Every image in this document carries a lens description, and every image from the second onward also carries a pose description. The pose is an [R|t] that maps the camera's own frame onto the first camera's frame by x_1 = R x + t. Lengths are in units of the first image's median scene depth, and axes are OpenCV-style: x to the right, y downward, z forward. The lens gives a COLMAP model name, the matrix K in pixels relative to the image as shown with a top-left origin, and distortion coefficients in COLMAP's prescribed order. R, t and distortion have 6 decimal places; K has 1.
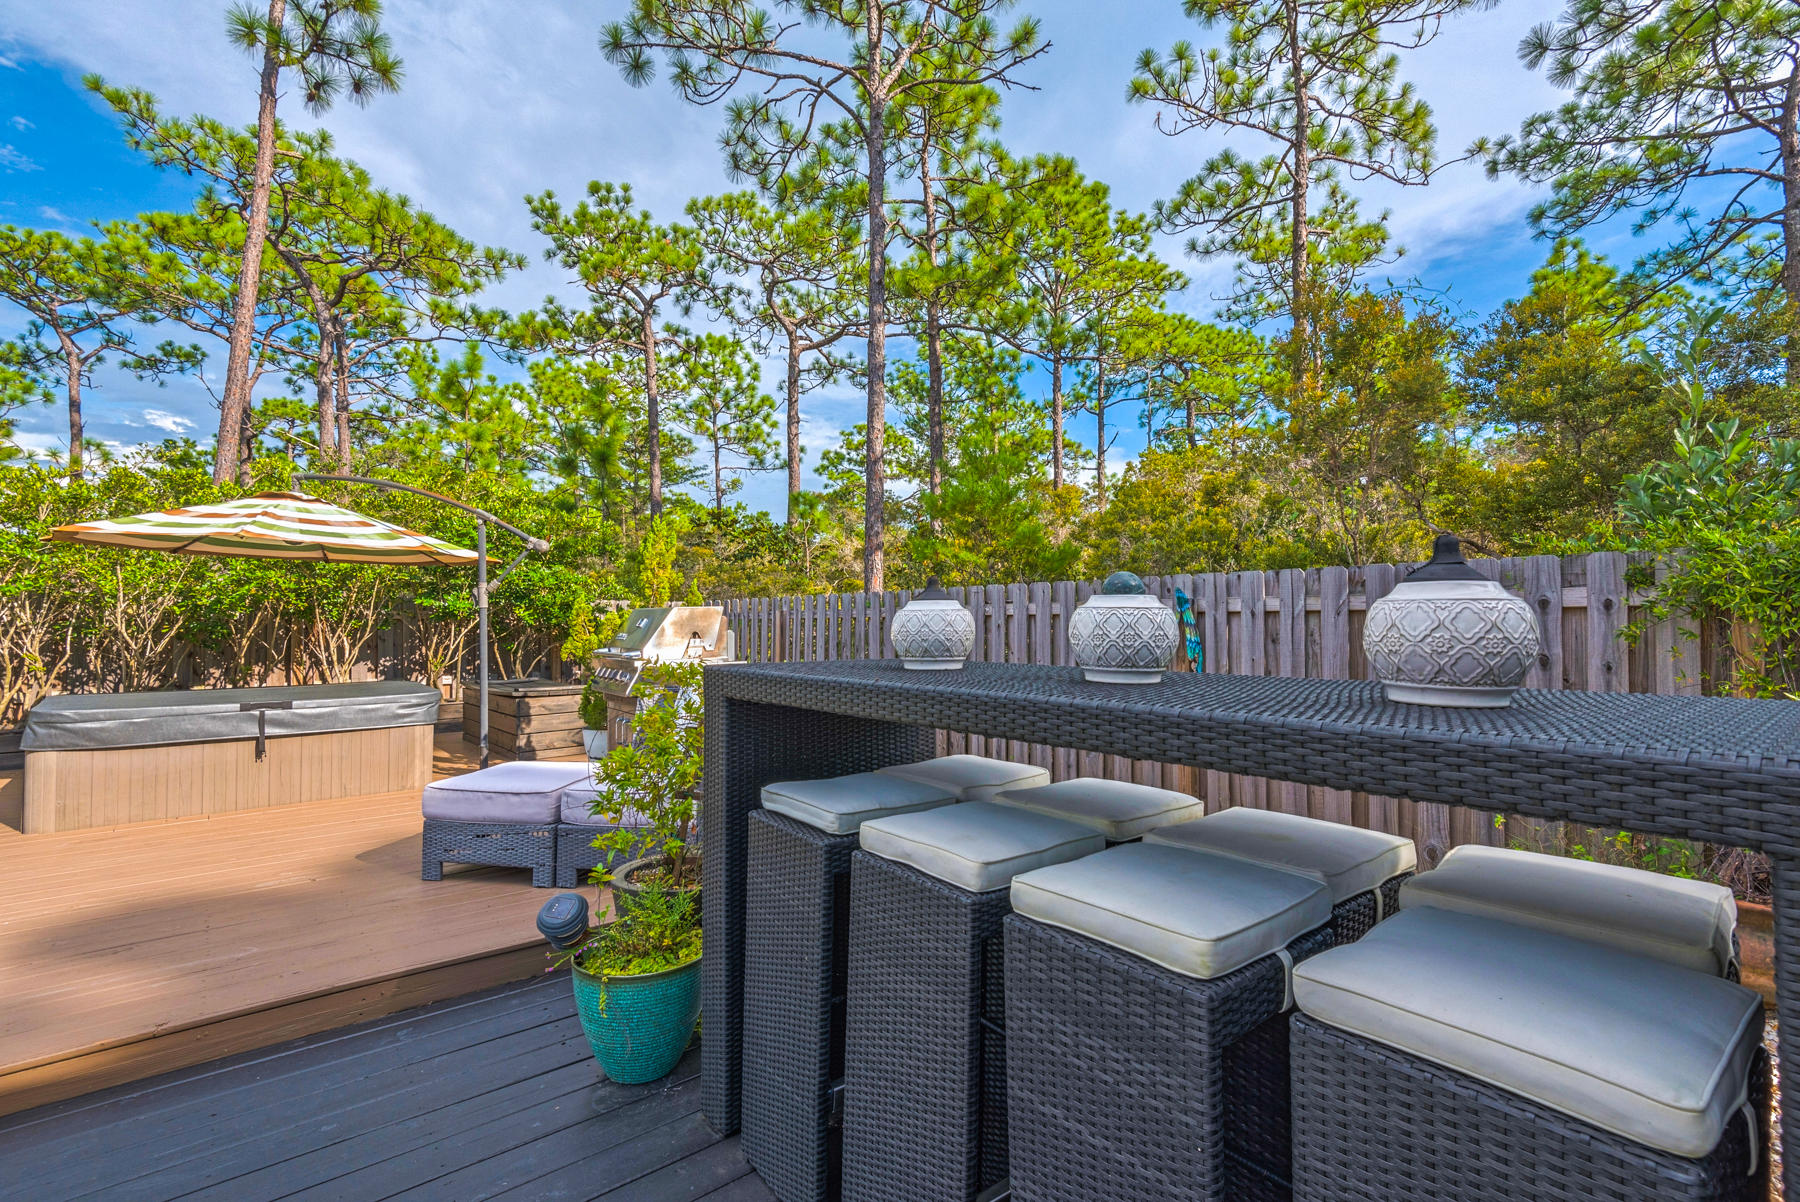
lens RADIAL K [[817.2, 0, 900.0], [0, 817.2, 601.0], [0, 0, 1]] dist [0.002212, -0.000657]
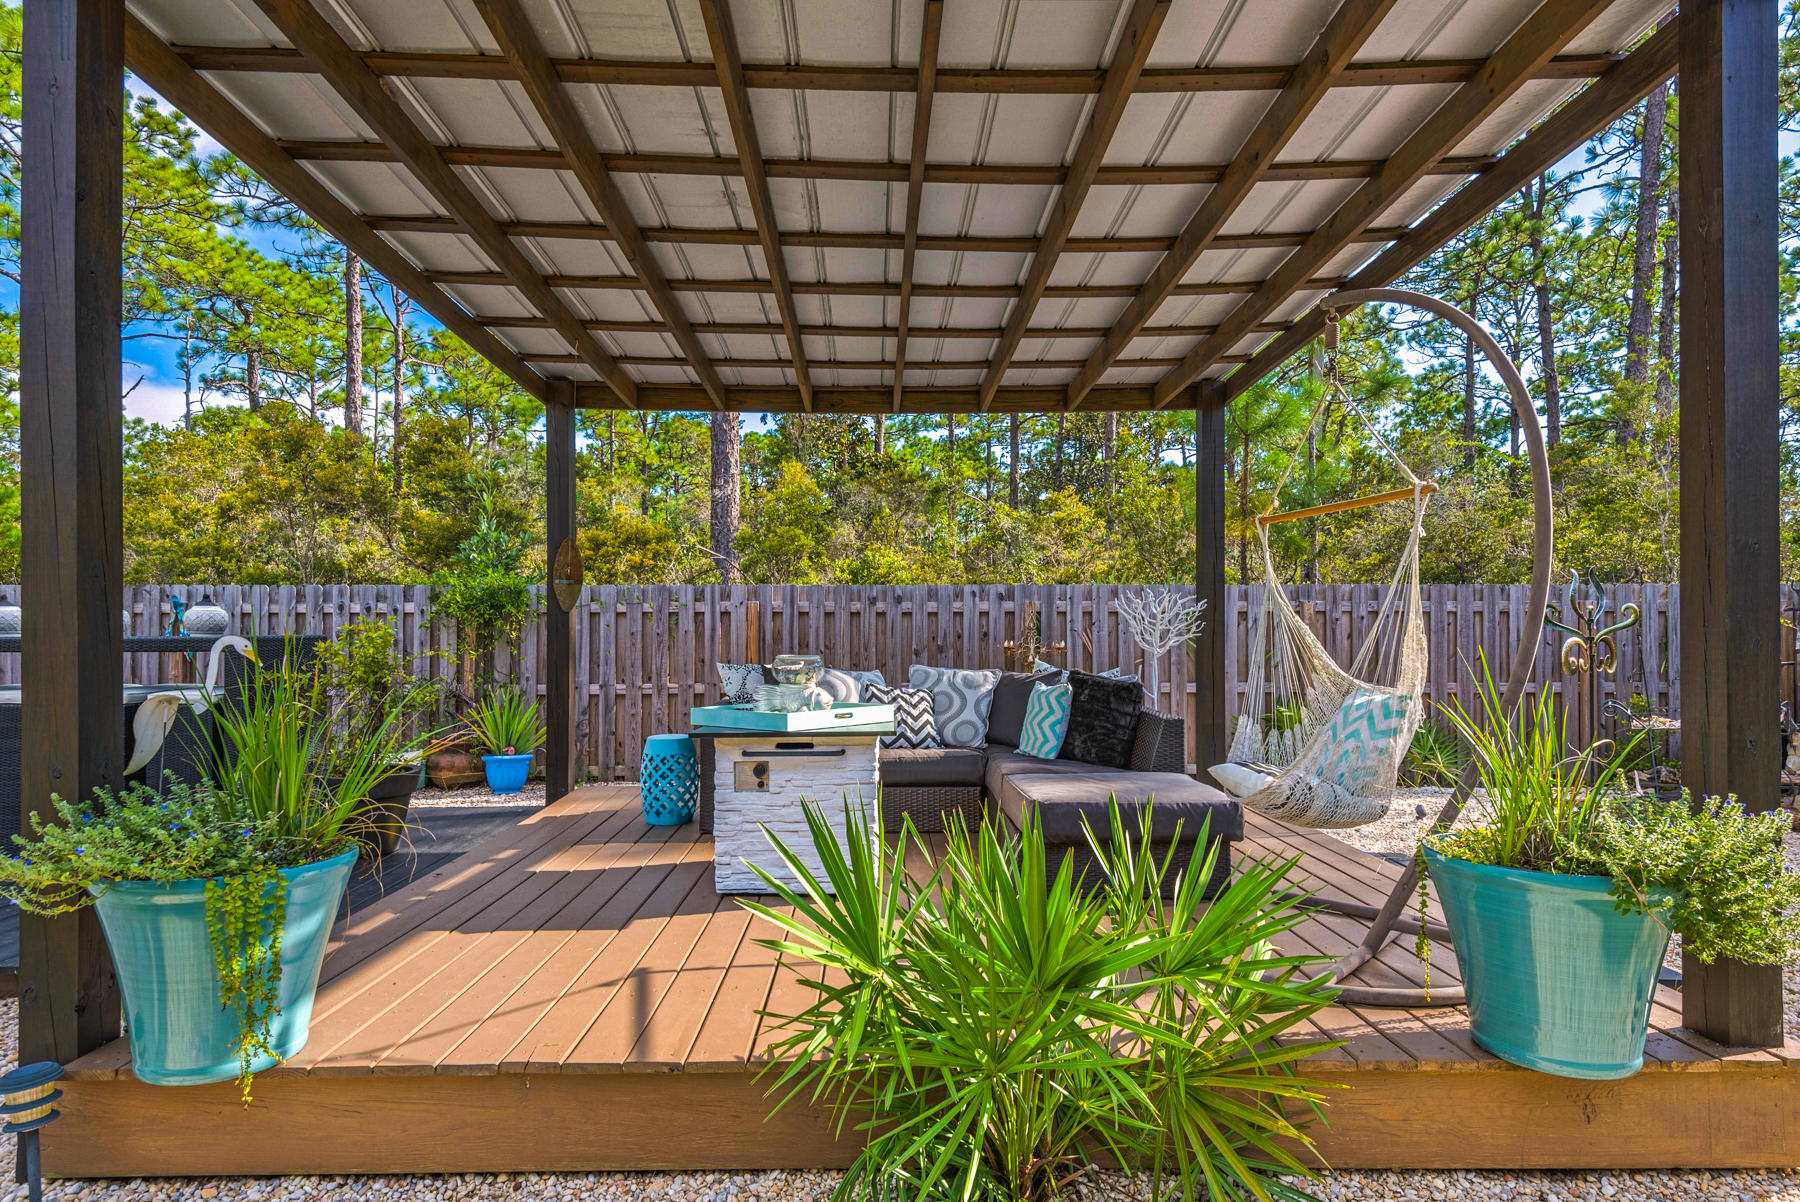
lens RADIAL K [[978.7, 0, 895.4], [0, 978.7, 616.5], [0, 0, 1]] dist [0.023775, -0.016261]
pose [[0.612735, 0.006808, 0.790259, -0.045129], [-0.020592, 0.999761, 0.007353, -0.003579], [-0.790020, -0.020779, 0.612729, -0.195938]]
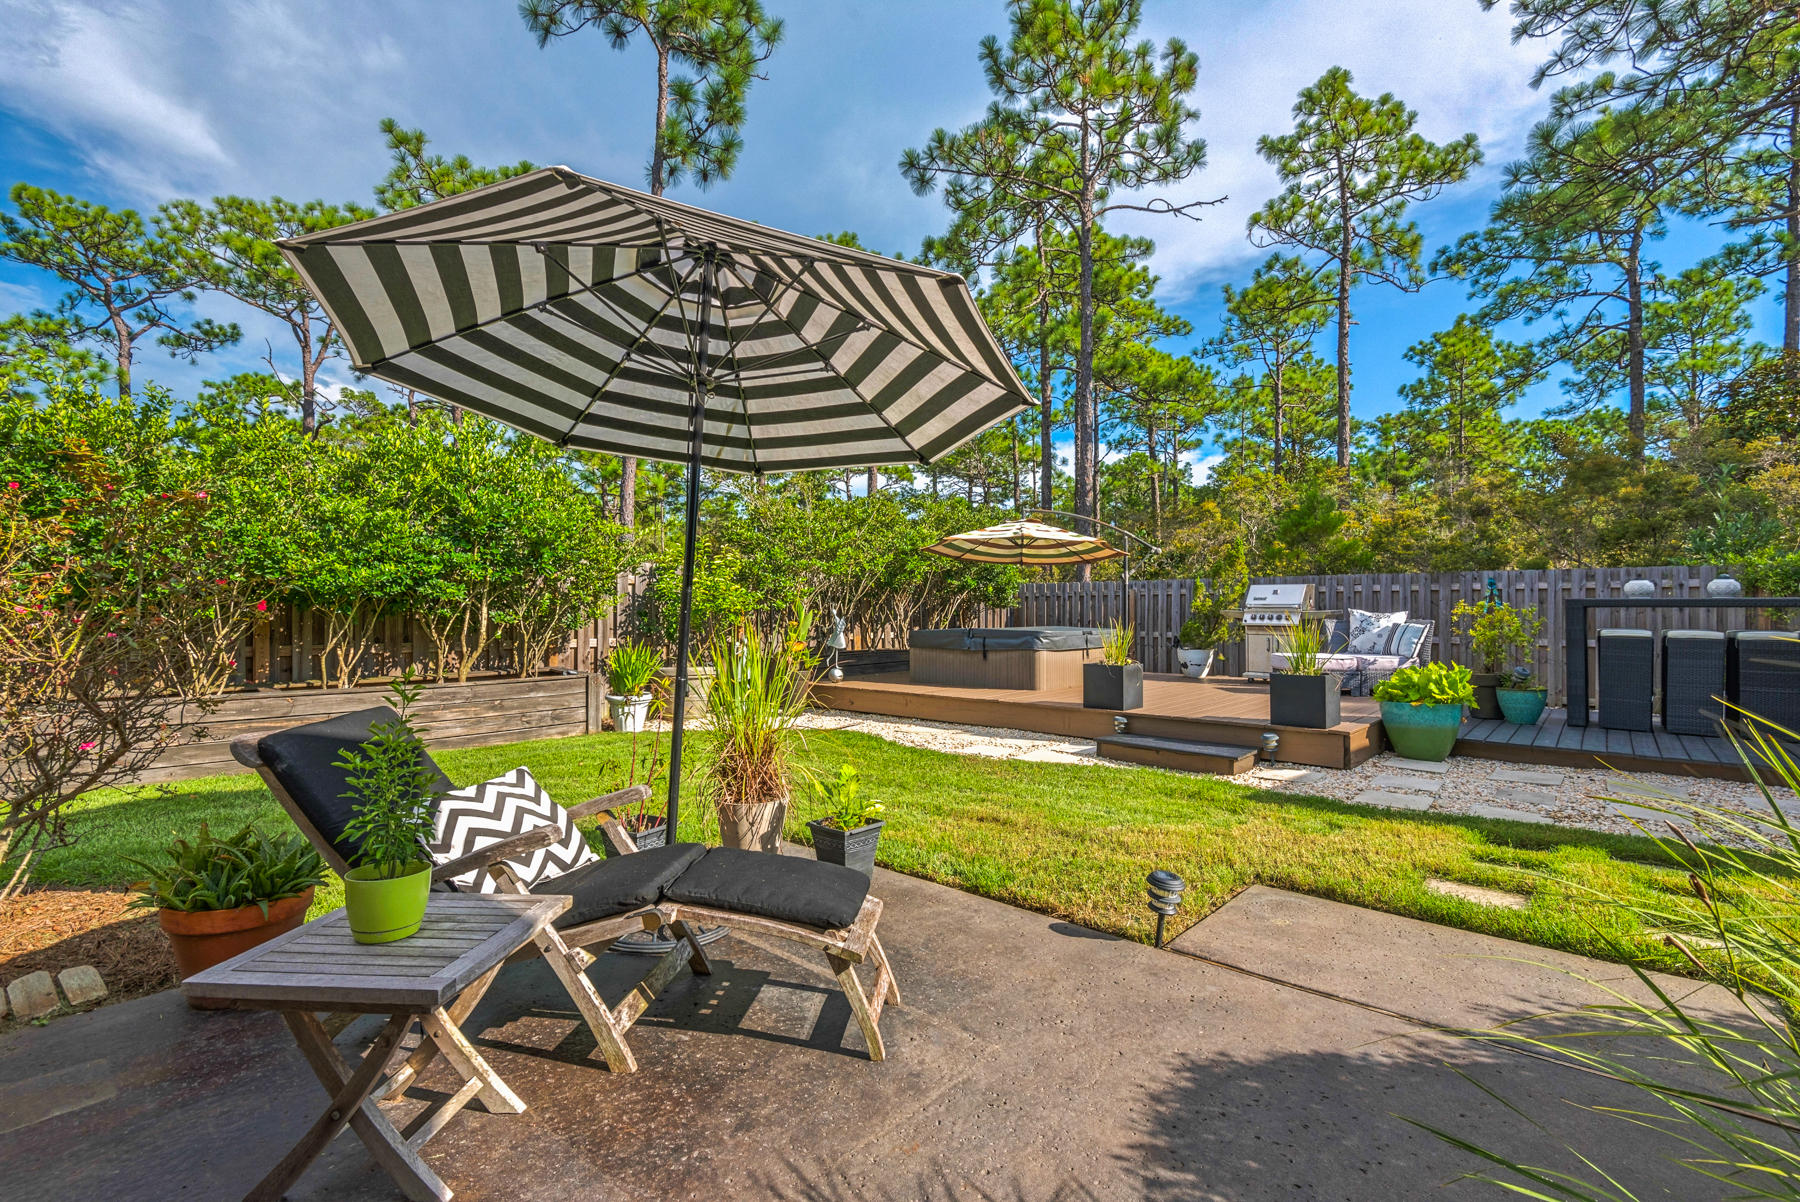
lens RADIAL K [[812.5, 0, 900.0], [0, 812.5, 601.0], [0, 0, 1]] dist [0.023843, -0.011834]
pose [[0.986621, 0.003912, 0.162982, -0.301080], [-0.006433, 0.999868, 0.014943, 0.004379], [-0.162902, -0.015792, 0.986516, -0.165185]]
